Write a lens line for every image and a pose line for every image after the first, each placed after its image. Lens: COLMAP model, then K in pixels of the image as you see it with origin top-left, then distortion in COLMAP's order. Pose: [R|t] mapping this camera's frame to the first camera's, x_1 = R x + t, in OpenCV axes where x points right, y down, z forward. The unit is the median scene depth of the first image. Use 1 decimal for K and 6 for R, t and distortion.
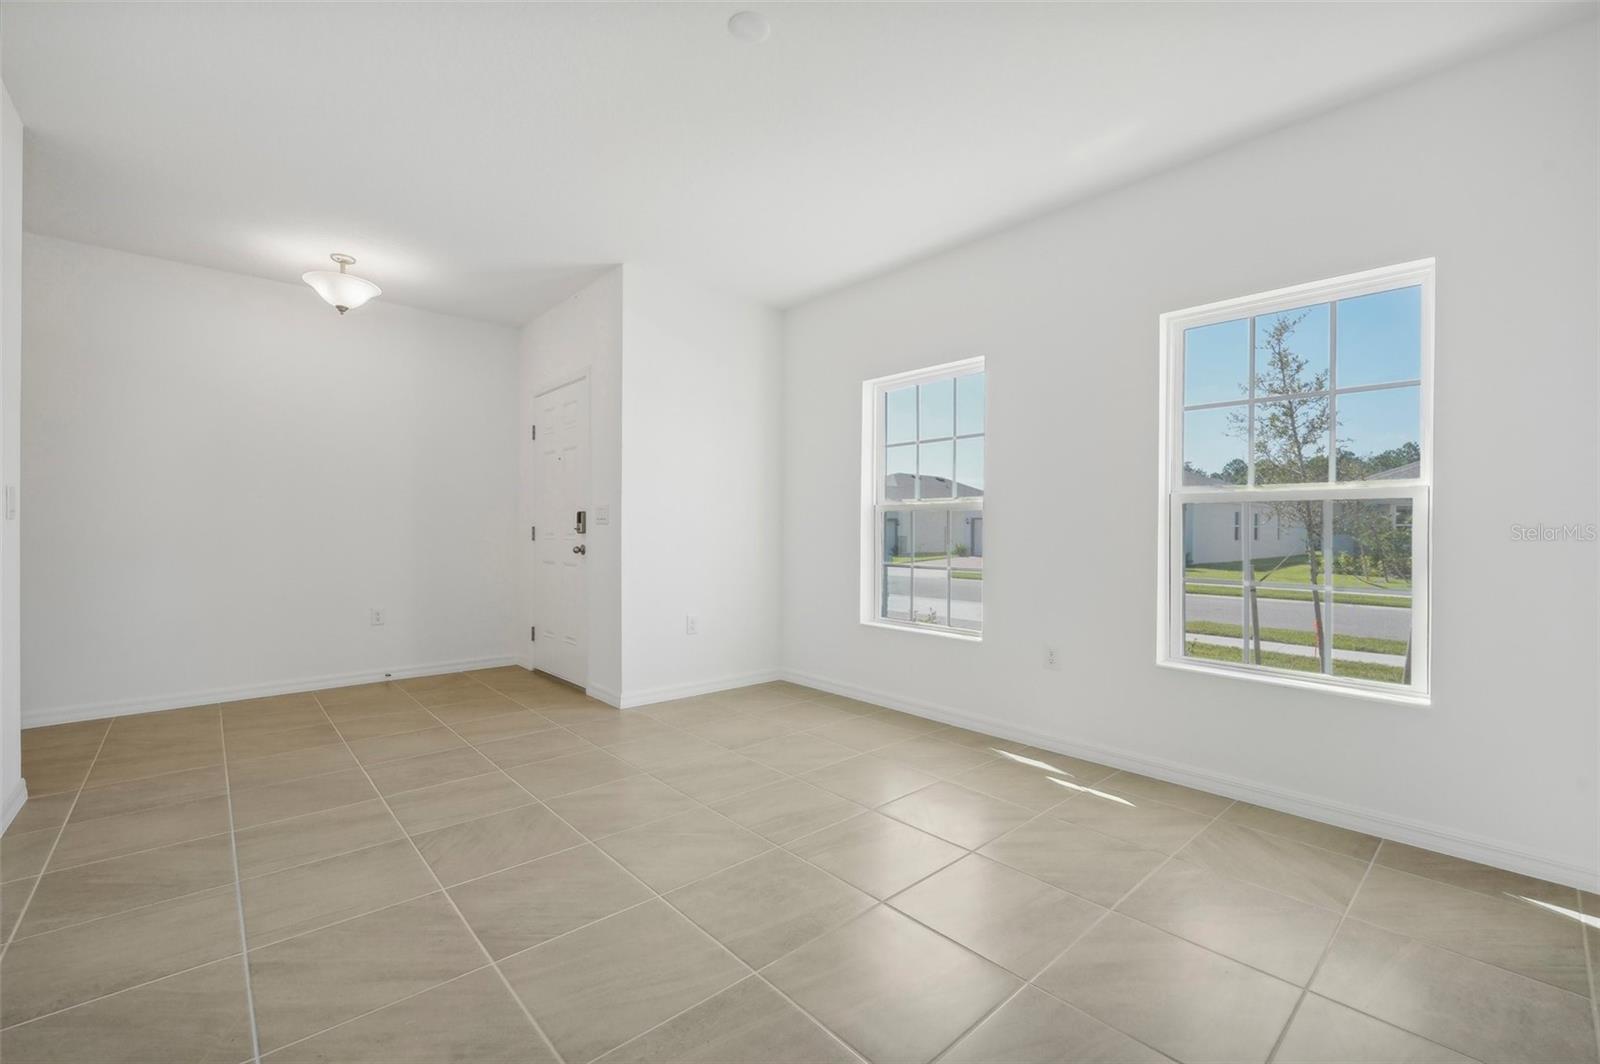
lens RADIAL K [[663.0, 0, 803.4], [0, 663.0, 533.4], [0, 0, 1]] dist [0.000391, -0.001074]
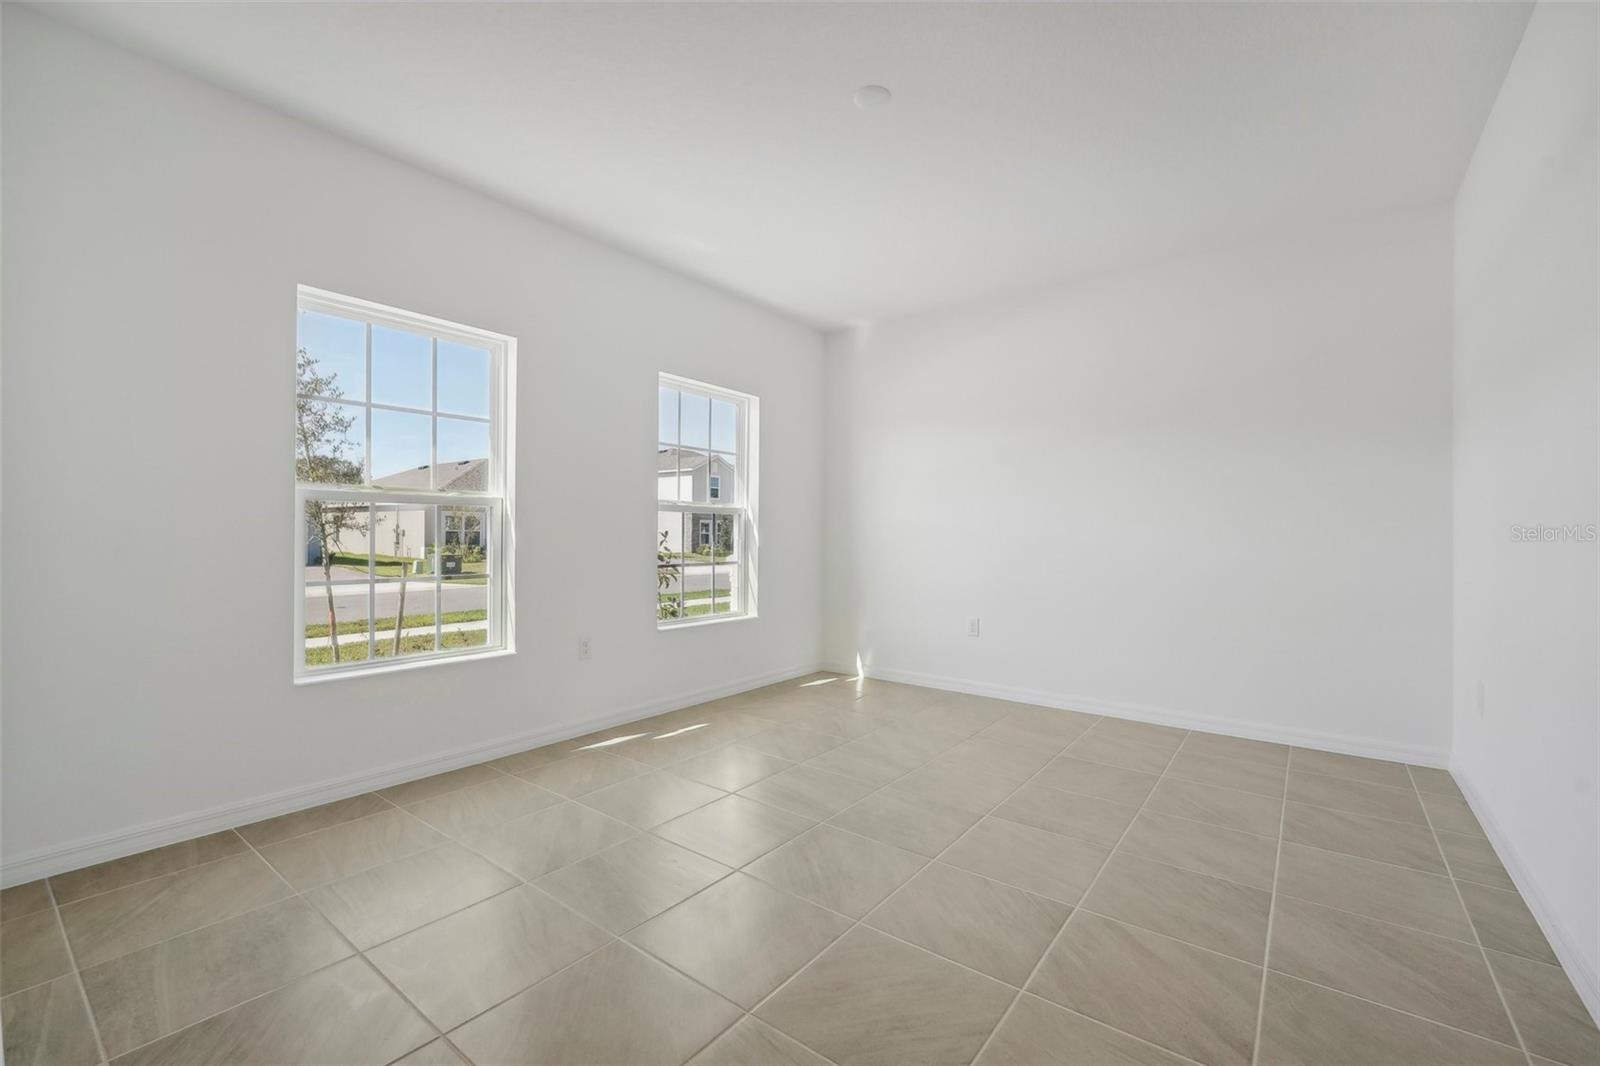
lens RADIAL K [[668.1, 0, 805.6], [0, 668.1, 531.5], [0, 0, 1]] dist [-0.005738, -0.002104]
pose [[-0.173877, -0.003172, 0.984762, -0.770958], [-0.003302, 0.999991, 0.002638, -0.007720], [-0.984762, -0.002793, -0.173886, 0.840750]]
